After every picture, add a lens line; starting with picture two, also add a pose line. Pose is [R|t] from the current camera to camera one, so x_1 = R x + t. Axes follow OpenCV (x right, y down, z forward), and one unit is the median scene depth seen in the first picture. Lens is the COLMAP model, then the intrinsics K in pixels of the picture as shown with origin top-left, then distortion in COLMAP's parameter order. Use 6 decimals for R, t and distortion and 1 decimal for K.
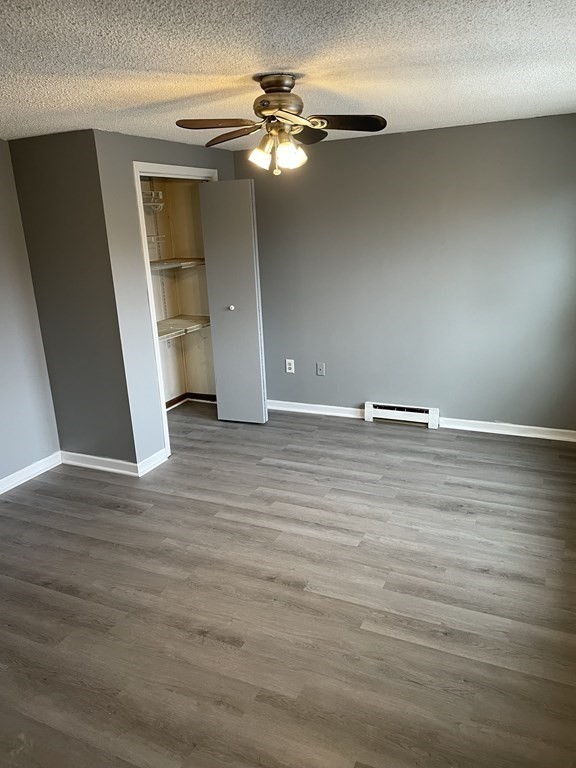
lens RADIAL K [[578.2, 0, 291.2], [0, 578.2, 387.9], [0, 0, 1]] dist [0.052892, -0.049924]
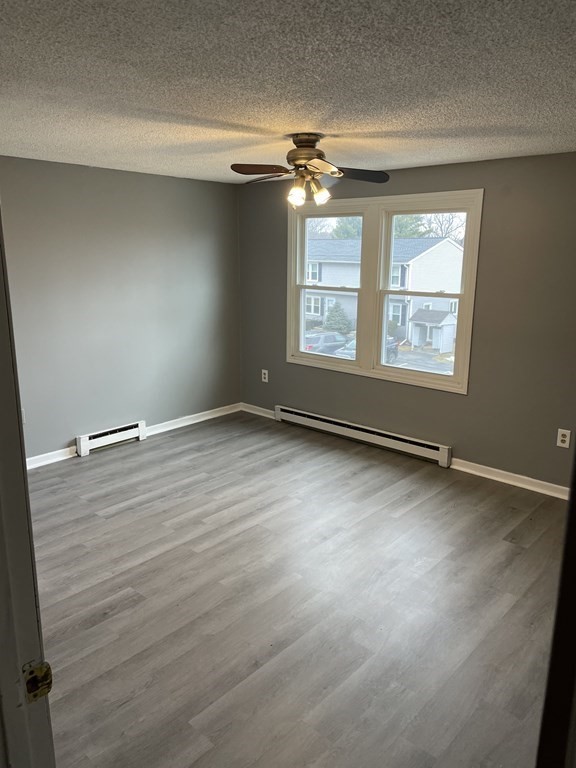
lens RADIAL K [[578.2, 0, 292.8], [0, 578.2, 380.6], [0, 0, 1]] dist [0.052892, -0.049924]
pose [[0.285104, -0.176958, 0.942020, -0.828097], [0.253619, 0.961708, 0.103898, -0.095098], [-0.924334, 0.209293, 0.319067, 0.443568]]
